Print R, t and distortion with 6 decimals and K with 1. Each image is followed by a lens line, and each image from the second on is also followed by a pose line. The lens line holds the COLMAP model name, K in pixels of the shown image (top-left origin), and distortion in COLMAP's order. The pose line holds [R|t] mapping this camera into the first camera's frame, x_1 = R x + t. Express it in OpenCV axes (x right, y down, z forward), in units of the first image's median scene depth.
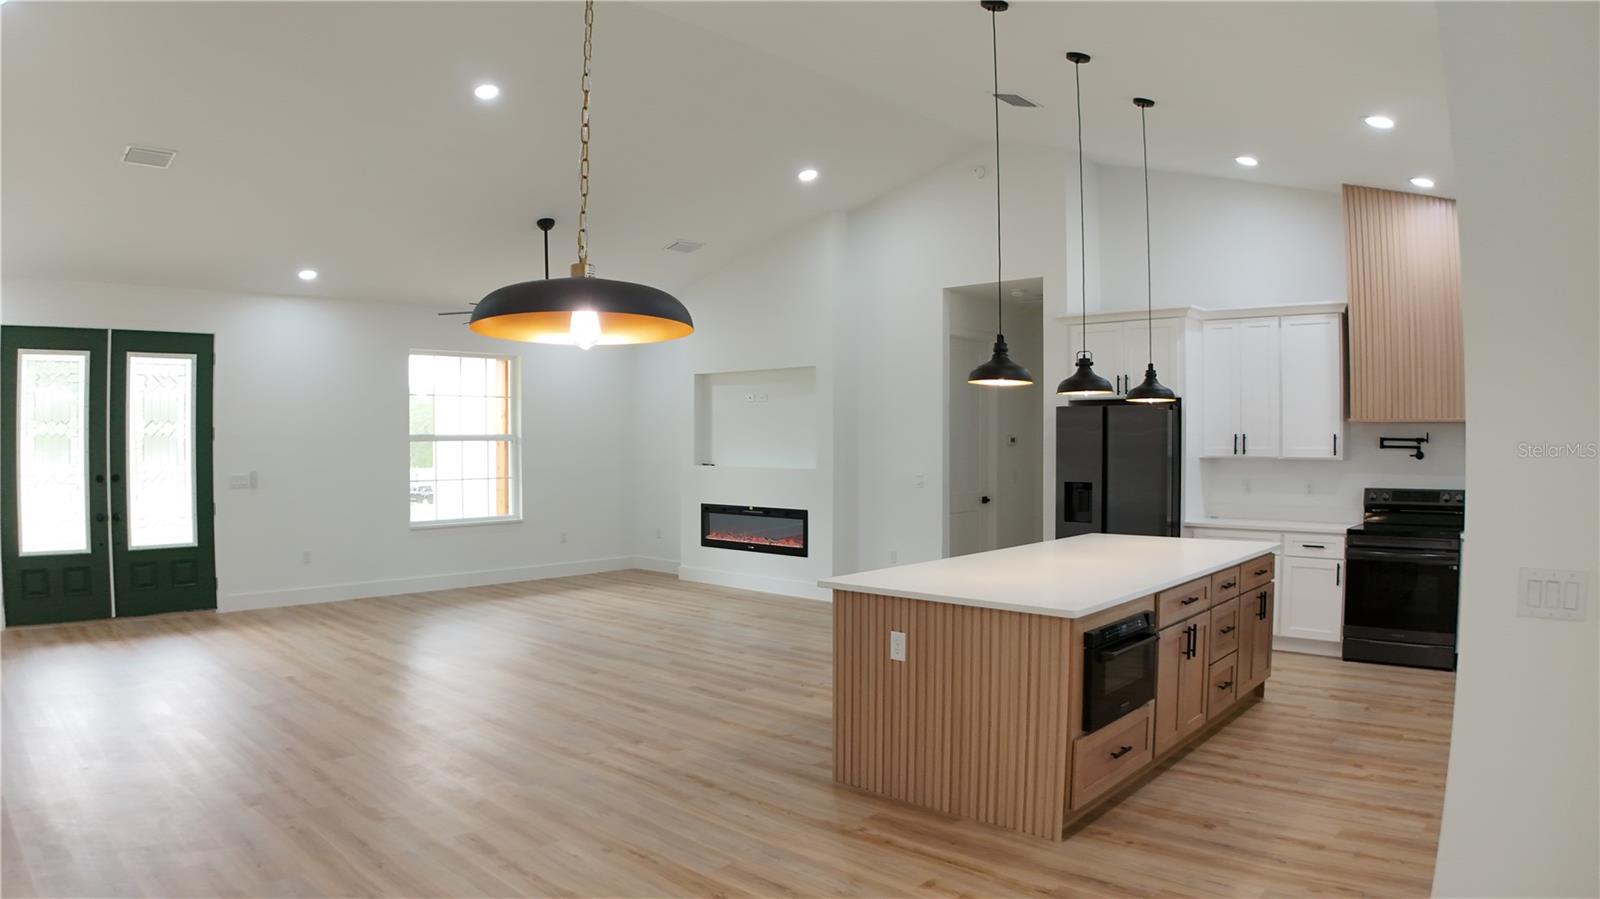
lens RADIAL K [[1045.6, 0, 801.7], [0, 1045.6, 451.2], [0, 0, 1]] dist [-0.117066, 0.004891]
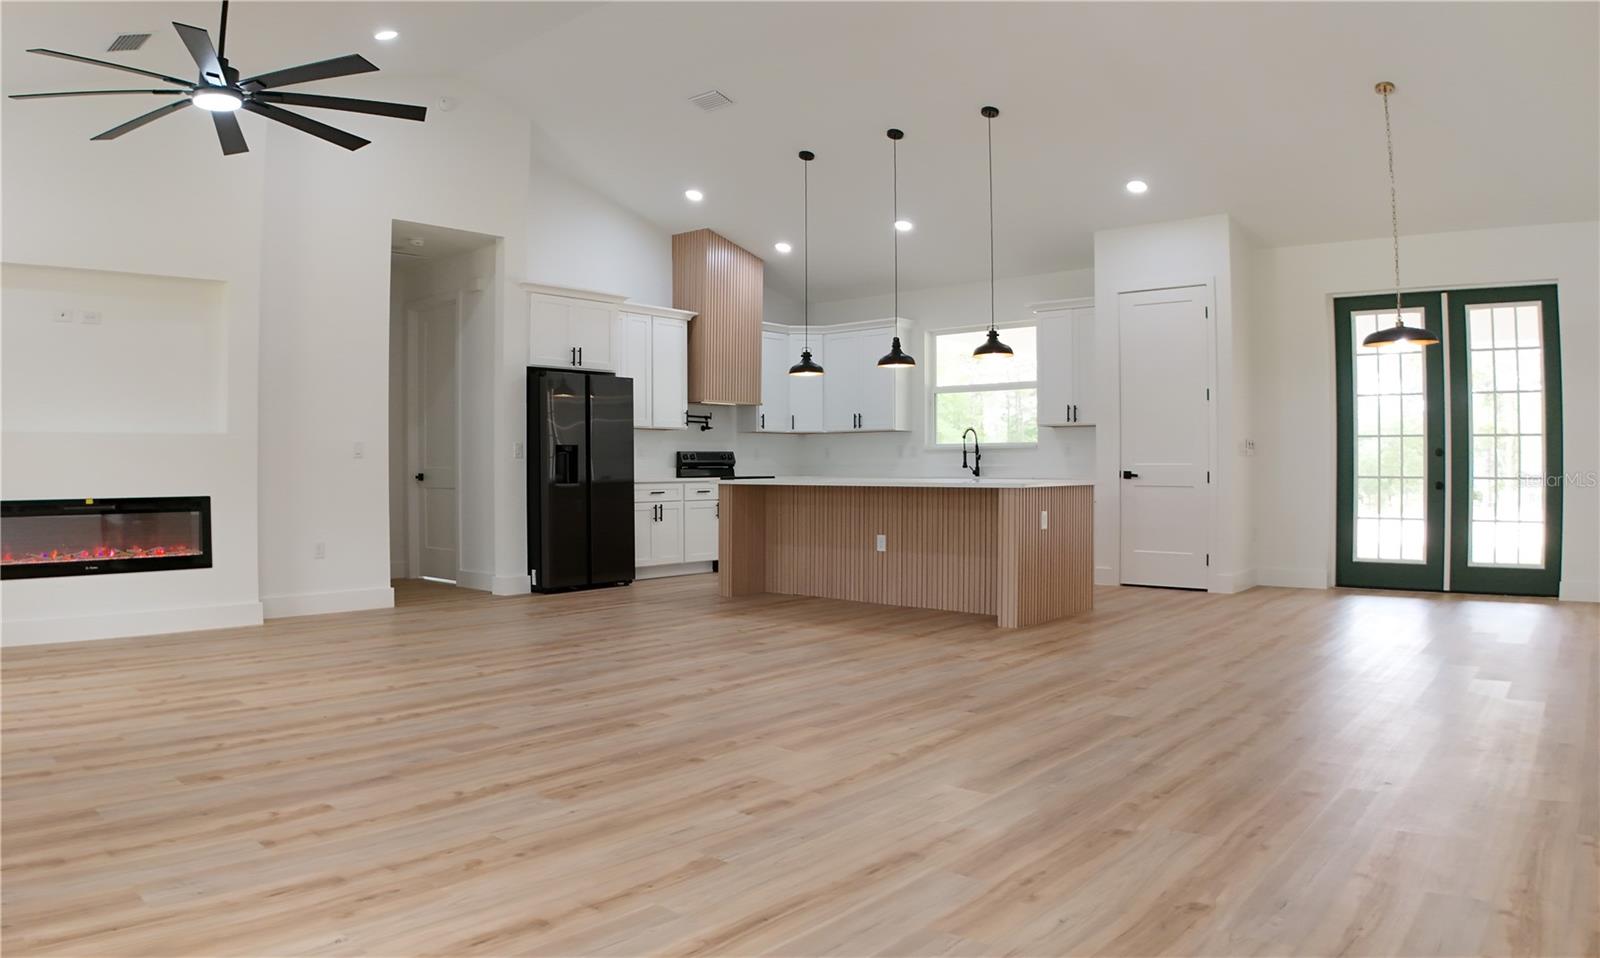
lens RADIAL K [[1282.7, 0, 796.0], [0, 1282.7, 481.5], [0, 0, 1]] dist [-0.002997, -0.002311]
pose [[-0.067863, 0.007157, 0.997669, -0.964697], [0.034531, 0.999392, -0.004821, 0.074453], [-0.997097, 0.034123, -0.068069, 0.799803]]
